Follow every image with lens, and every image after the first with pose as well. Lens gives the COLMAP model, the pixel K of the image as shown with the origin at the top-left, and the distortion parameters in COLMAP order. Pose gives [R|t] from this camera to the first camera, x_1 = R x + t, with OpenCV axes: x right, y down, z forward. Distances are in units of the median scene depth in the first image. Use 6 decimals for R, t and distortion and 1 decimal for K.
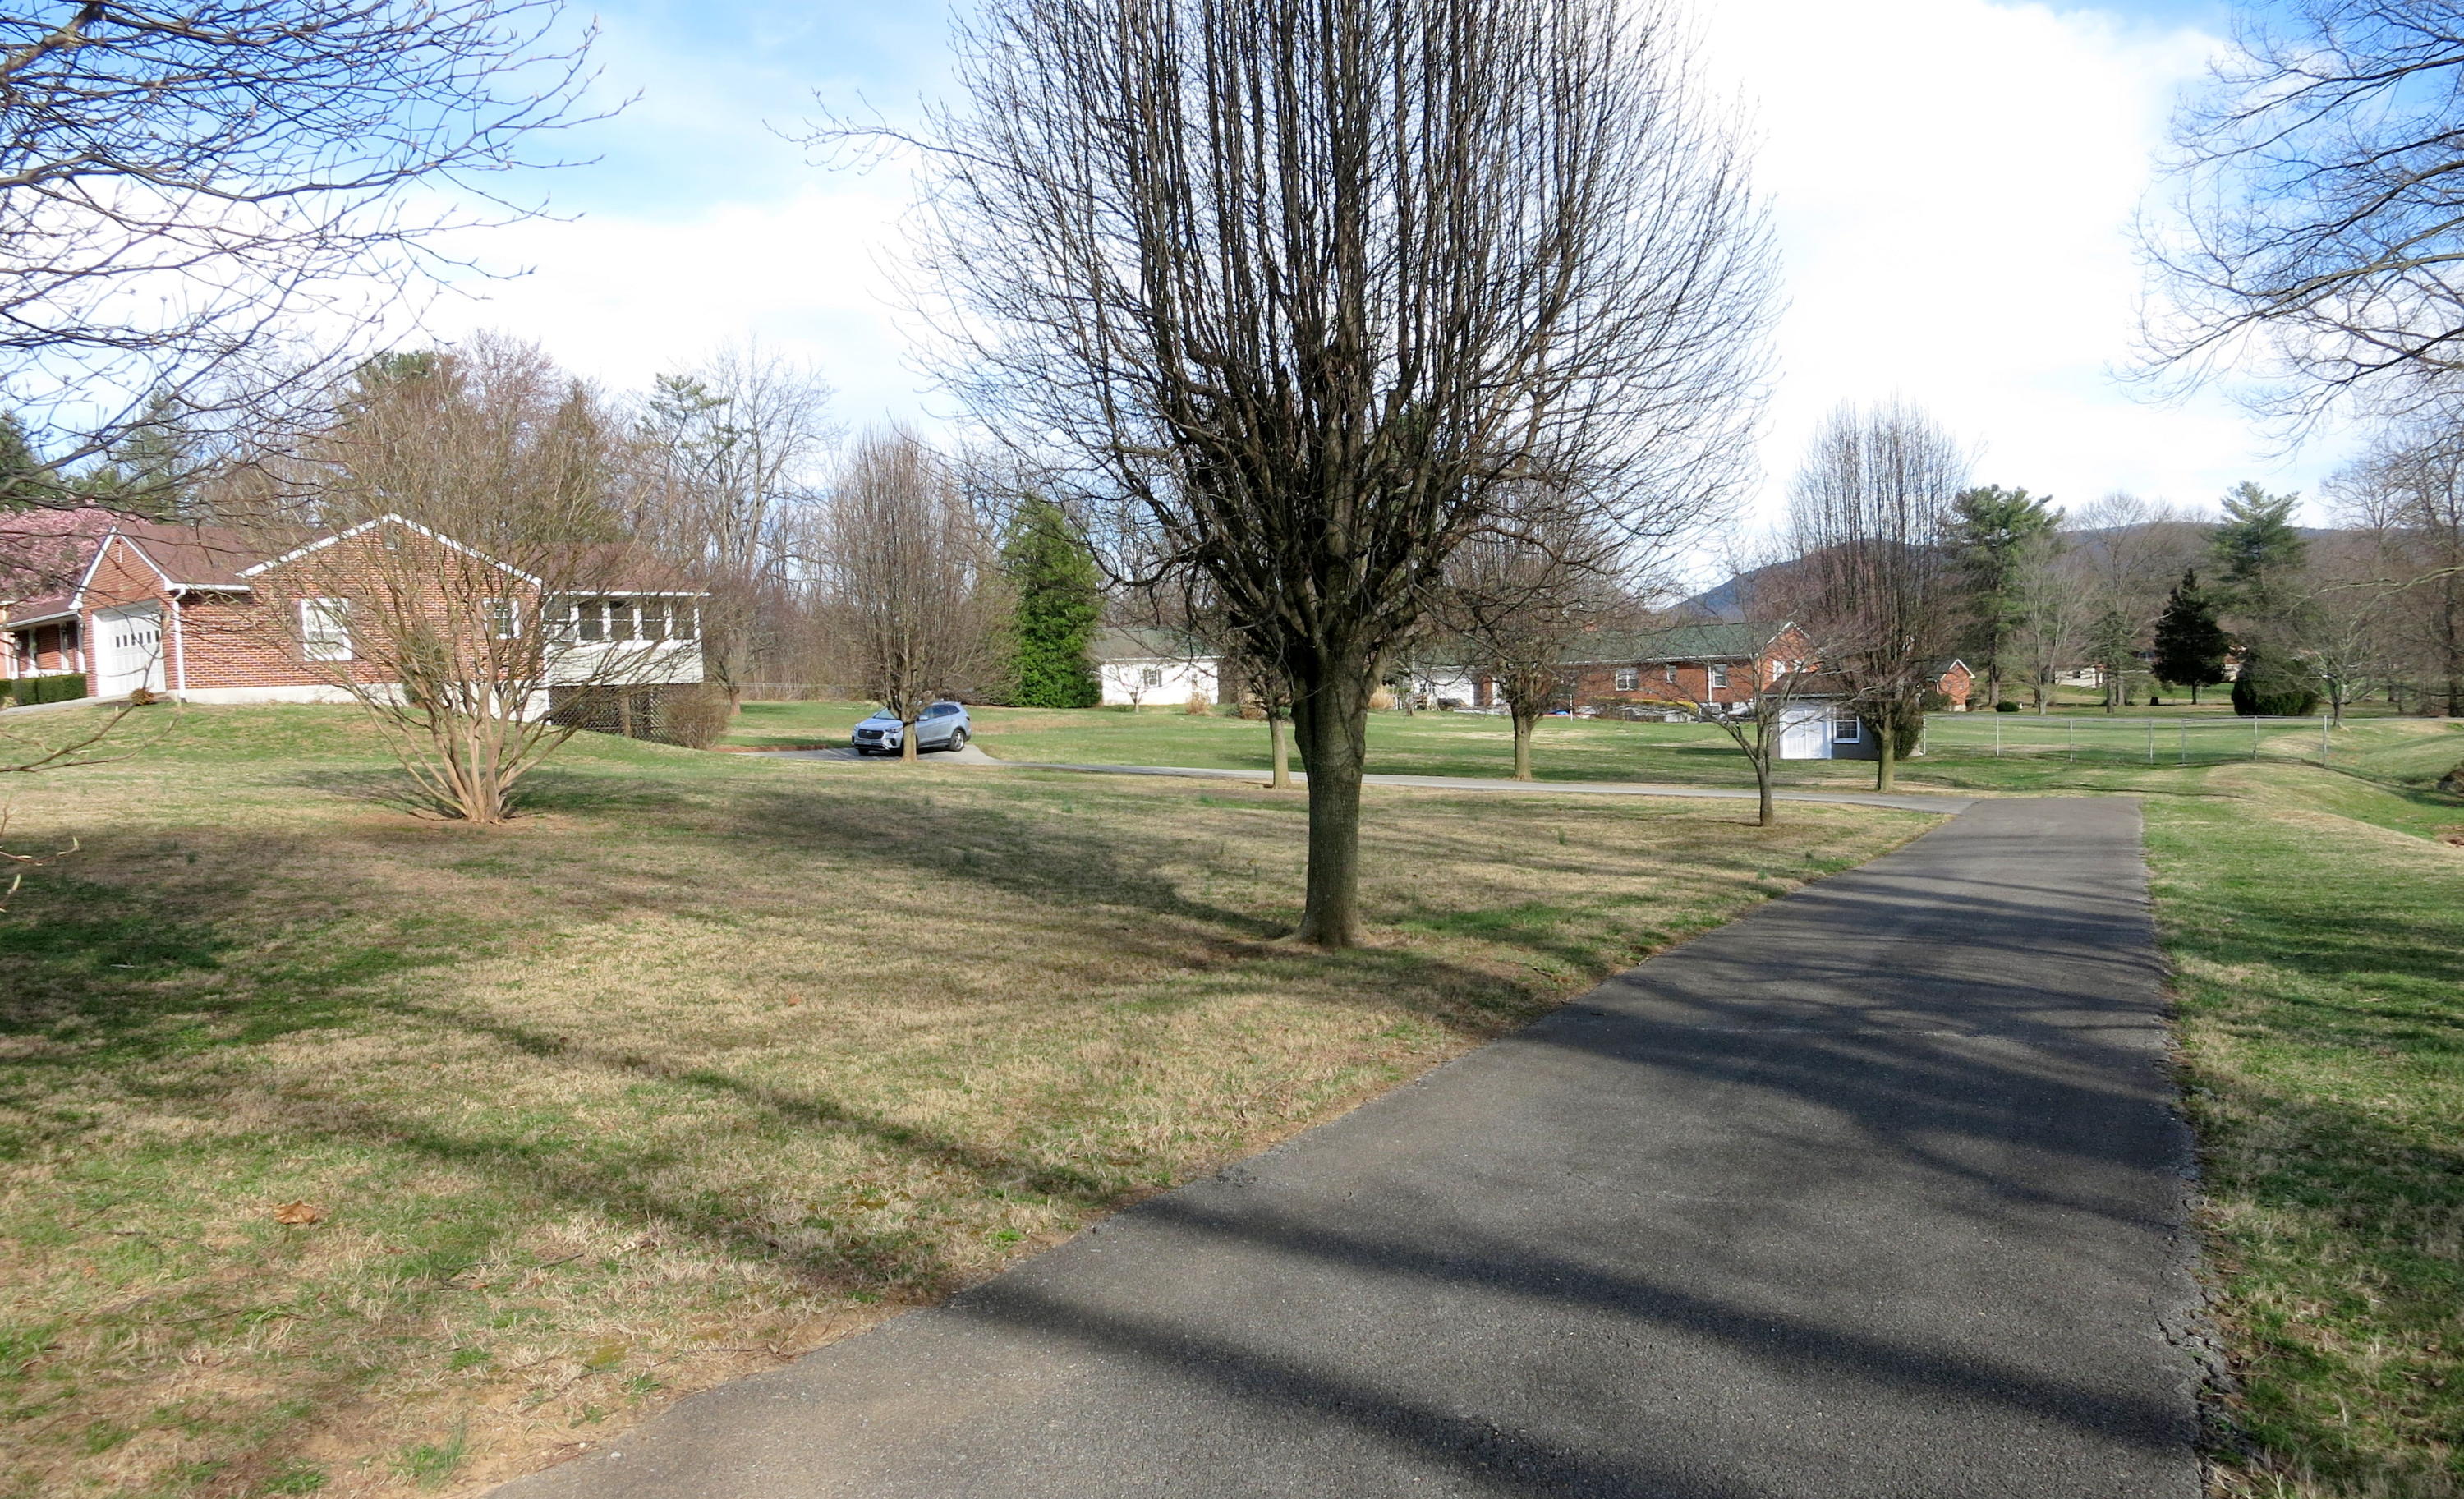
lens RADIAL K [[1808.6, 0, 1232.0], [0, 1808.6, 749.5], [0, 0, 1]] dist [0.001669, 0.000357]
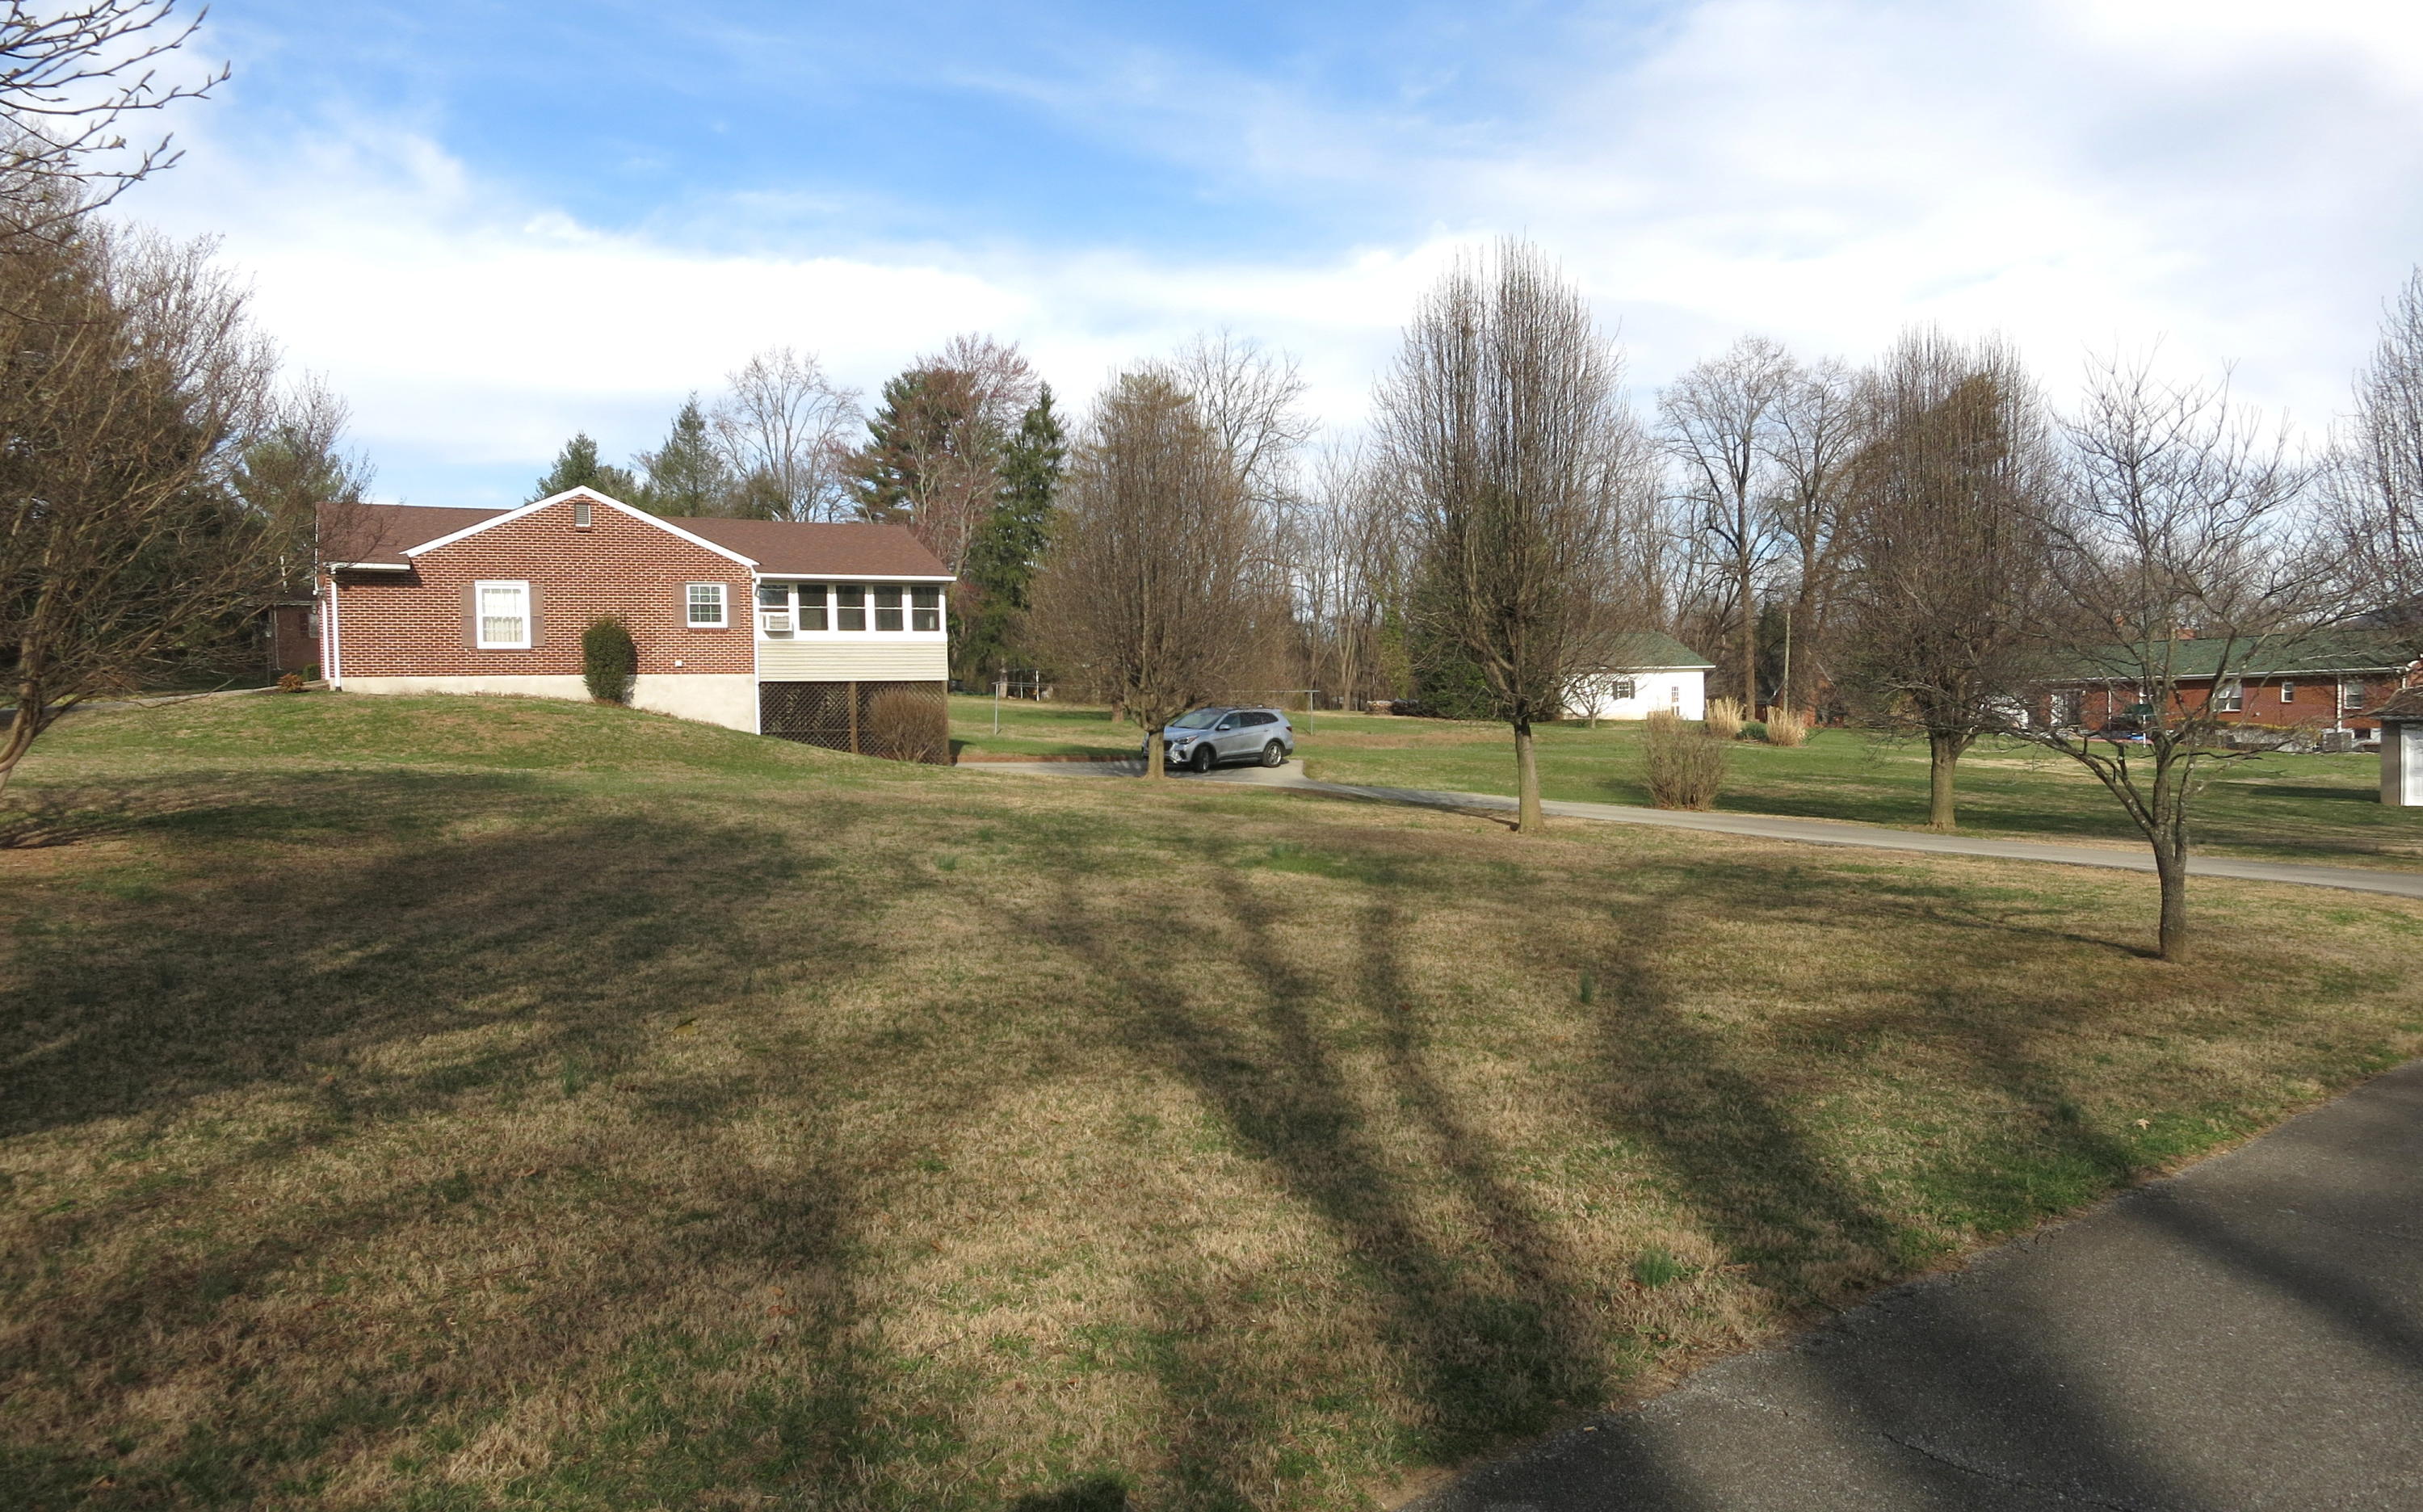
lens RADIAL K [[1777.8, 0, 1257.9], [0, 1777.8, 754.7], [0, 0, 1]] dist [0.001226, -0.000840]
pose [[0.949190, 0.021884, -0.313943, 0.093281], [-0.023983, 0.999708, -0.002827, -0.002099], [0.313789, 0.010213, 0.949438, 0.189447]]
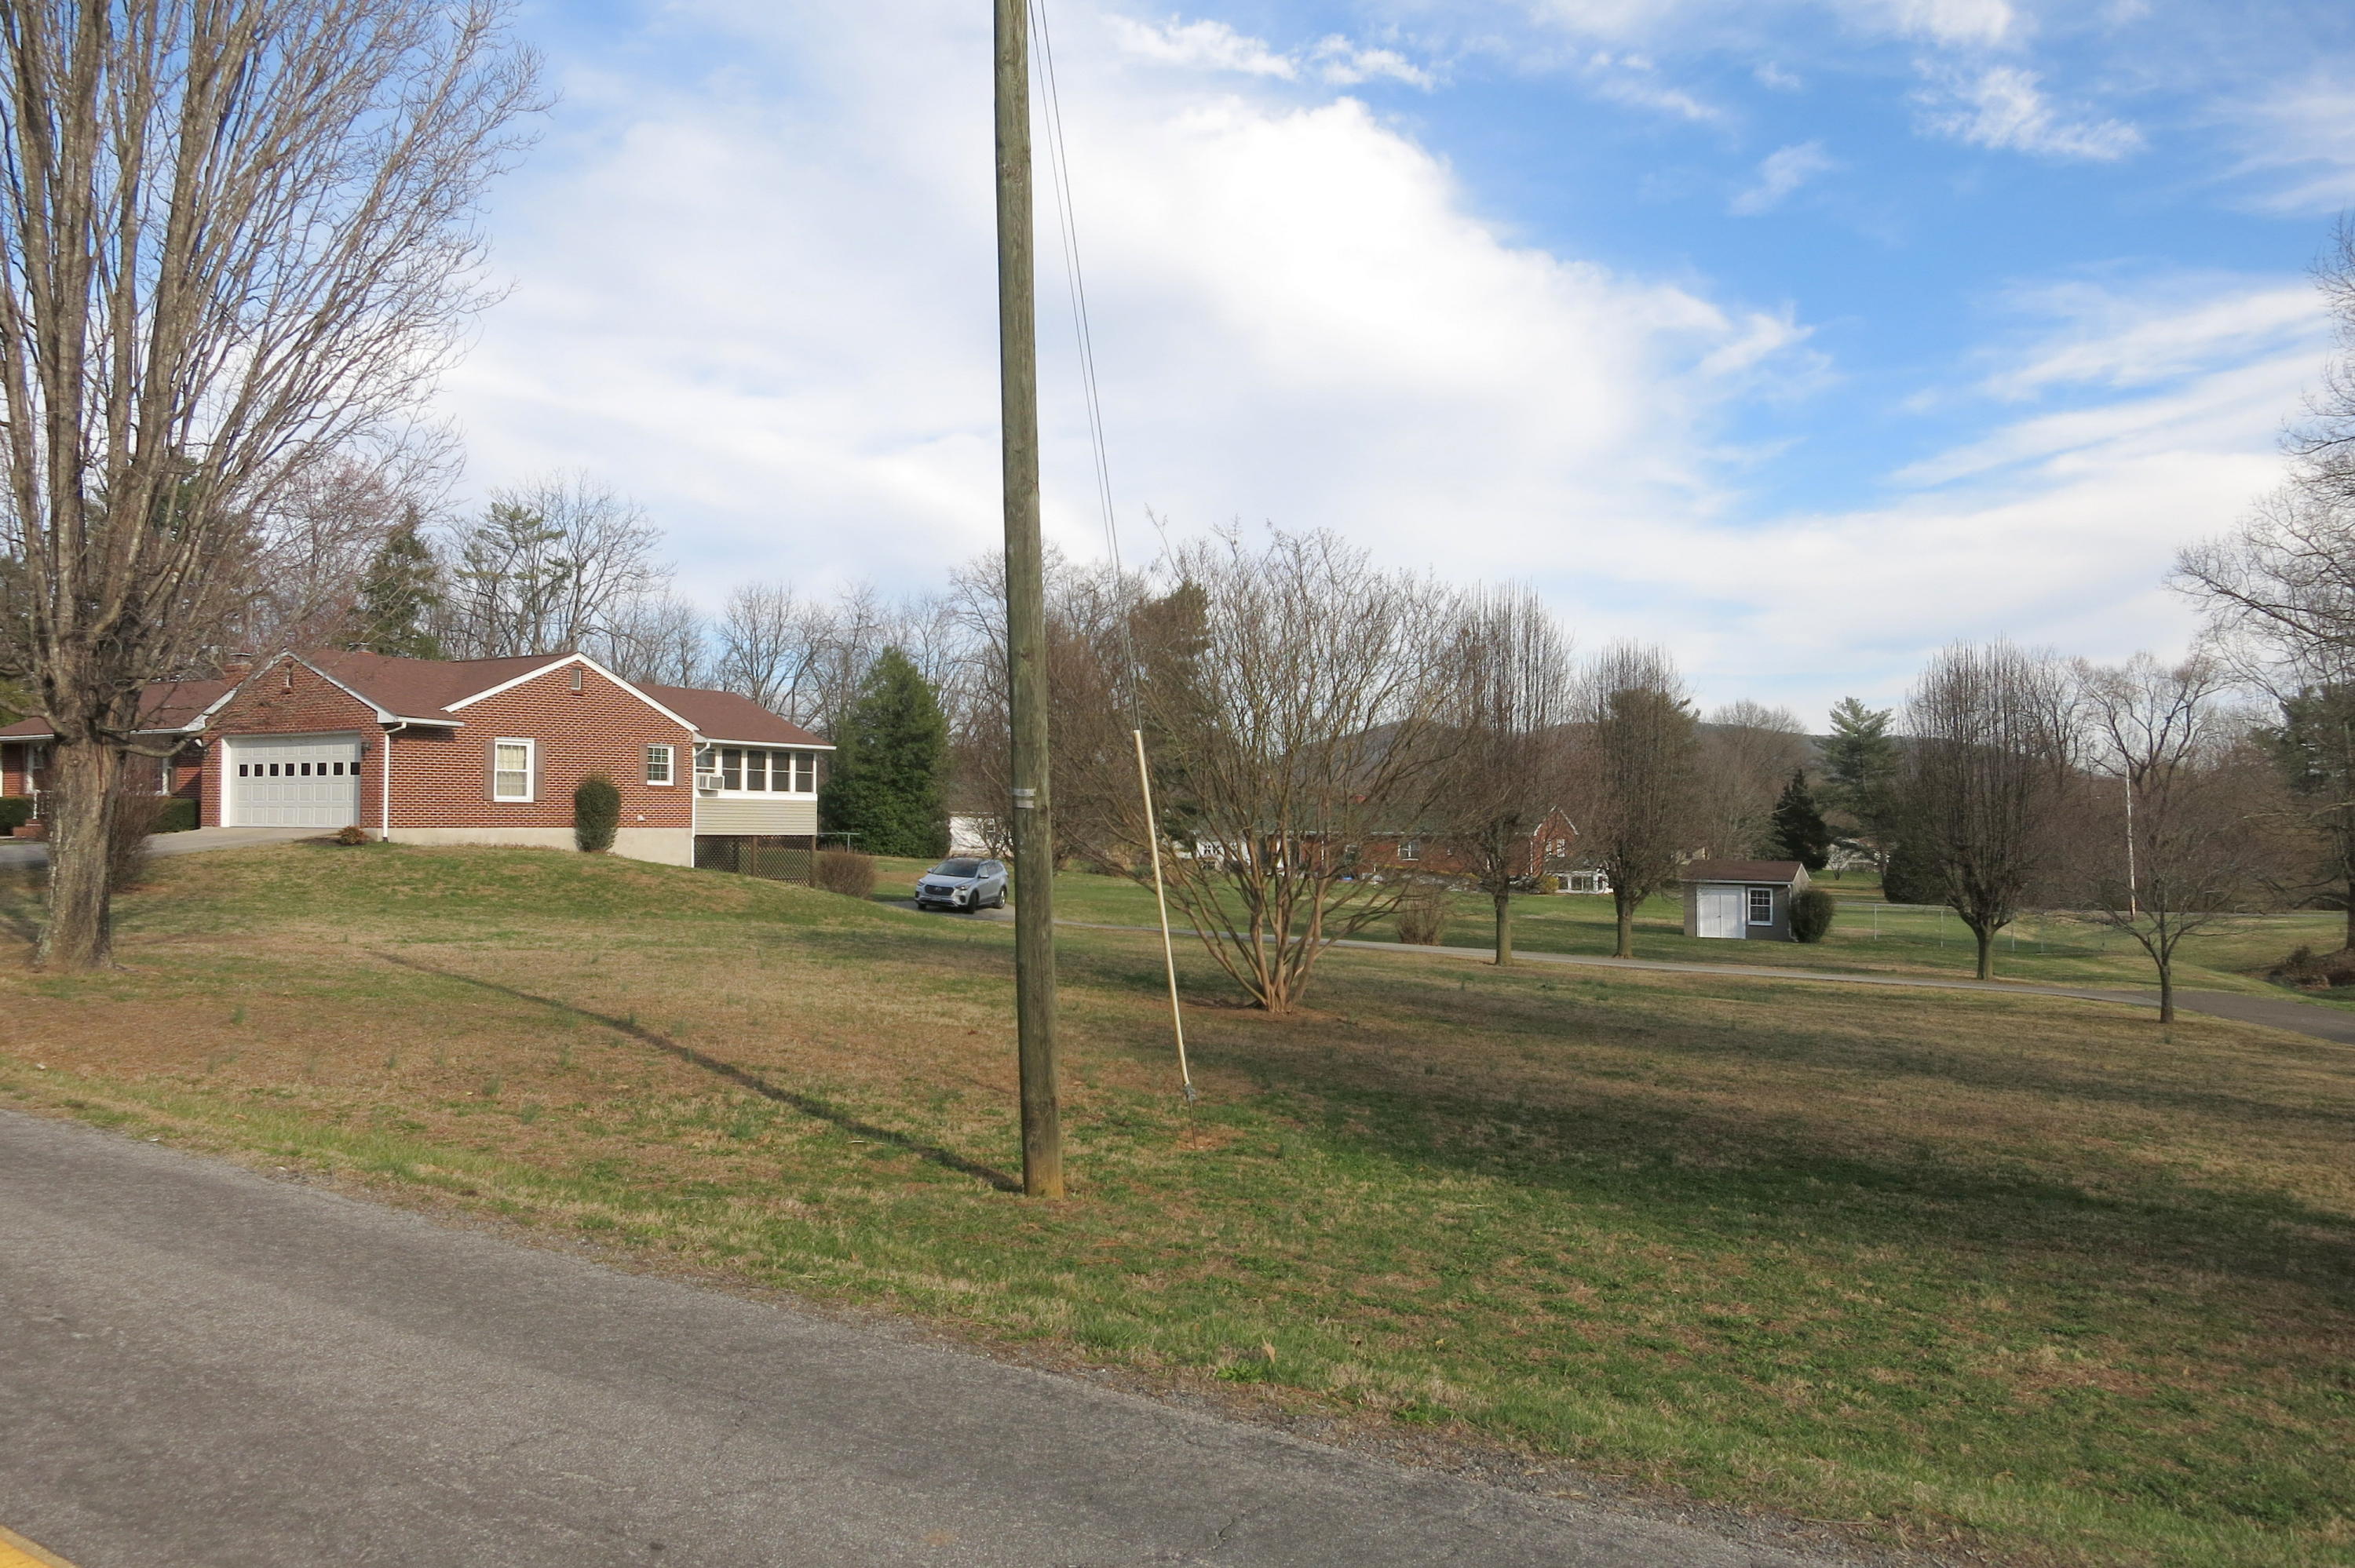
lens RADIAL K [[1715.4, 0, 1162.0], [0, 1715.4, 756.1], [0, 0, 1]] dist [-0.023269, -0.007684]
pose [[0.978146, 0.051030, 0.201561, -0.238203], [-0.034861, 0.995942, -0.082974, -0.006953], [-0.204977, 0.074134, 0.975955, 0.030168]]
